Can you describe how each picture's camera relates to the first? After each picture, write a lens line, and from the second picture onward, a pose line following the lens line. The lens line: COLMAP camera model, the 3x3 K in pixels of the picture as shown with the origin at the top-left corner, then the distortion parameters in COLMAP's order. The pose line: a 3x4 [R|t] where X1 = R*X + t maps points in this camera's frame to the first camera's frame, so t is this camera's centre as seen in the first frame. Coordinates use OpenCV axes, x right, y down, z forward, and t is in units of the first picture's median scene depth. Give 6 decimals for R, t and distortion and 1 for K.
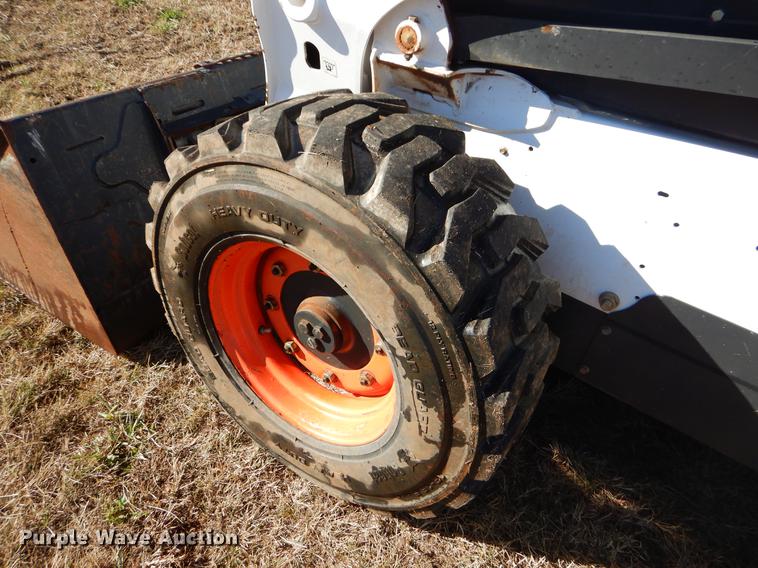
lens RADIAL K [[530.8, 0, 379.0], [0, 530.8, 284.0], [0, 0, 1]] dist [0.005499, 0.000224]
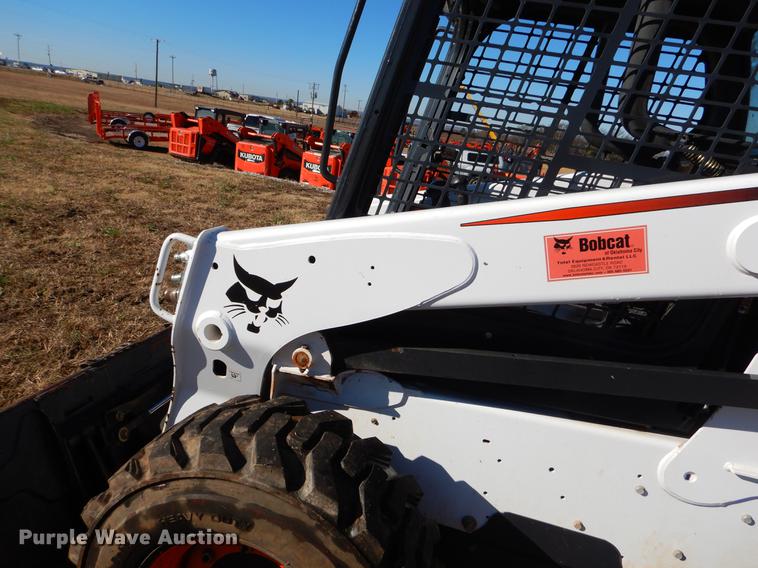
lens RADIAL K [[530.8, 0, 379.0], [0, 530.8, 284.0], [0, 0, 1]] dist [0.005499, 0.000224]
pose [[0.939363, -0.068299, 0.336053, -0.214764], [0.188449, 0.921544, -0.339475, -0.124861], [-0.286502, 0.382220, 0.878536, -0.384485]]
